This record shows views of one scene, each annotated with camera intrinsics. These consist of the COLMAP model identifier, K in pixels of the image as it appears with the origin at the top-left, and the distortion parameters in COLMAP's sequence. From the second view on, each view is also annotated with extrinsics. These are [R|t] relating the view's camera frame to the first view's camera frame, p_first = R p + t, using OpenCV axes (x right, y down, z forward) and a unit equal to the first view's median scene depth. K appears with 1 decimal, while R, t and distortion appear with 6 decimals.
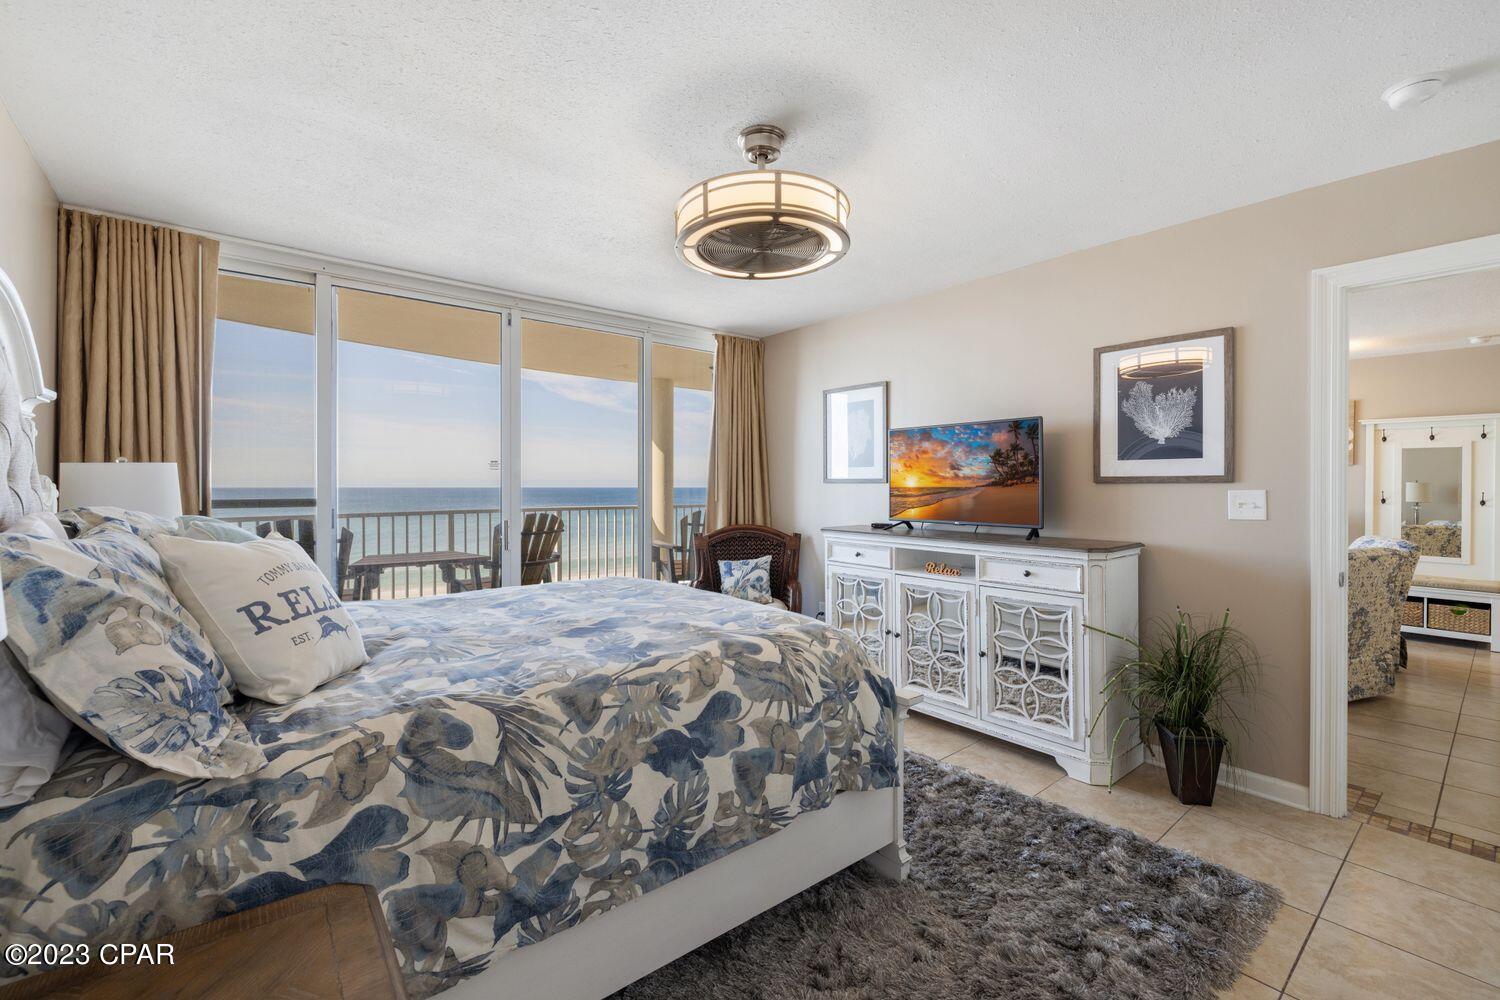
lens RADIAL K [[619.8, 0, 735.5], [0, 619.8, 487.1], [0, 0, 1]] dist [-0.001331, -0.000007]
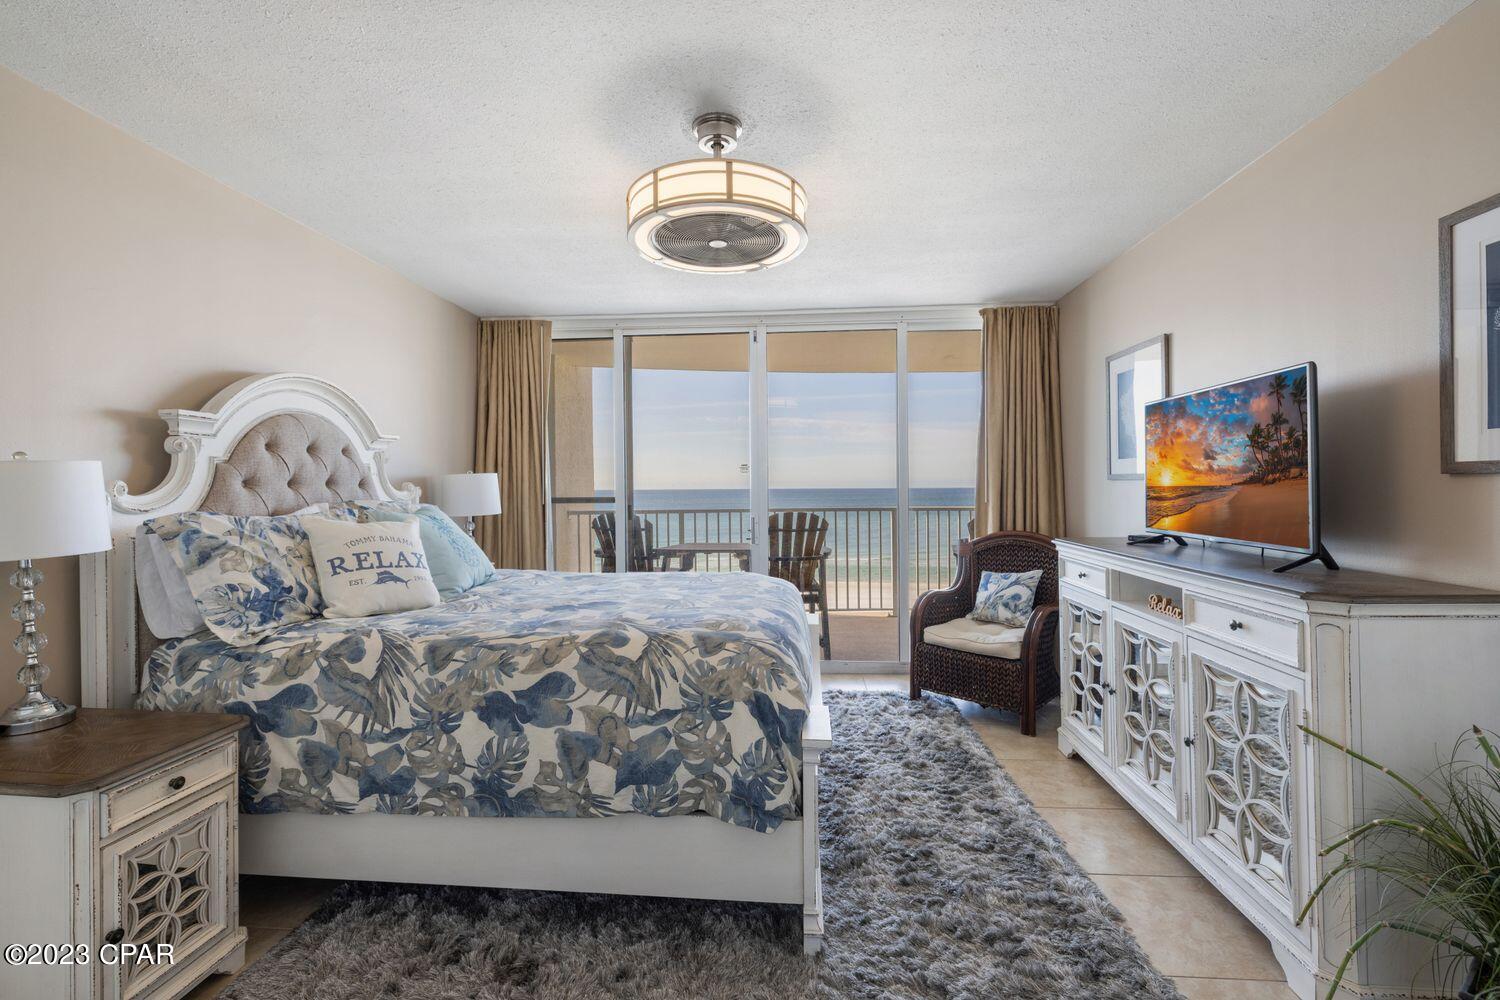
lens RADIAL K [[631.2, 0, 749.1], [0, 631.2, 490.3], [0, 0, 1]] dist [0.002368, 0.000090]
pose [[0.738763, -0.001024, -0.673965, 0.922610], [0.004680, 0.999983, 0.003610, 0.001886], [0.673949, -0.005821, 0.738755, 0.368703]]
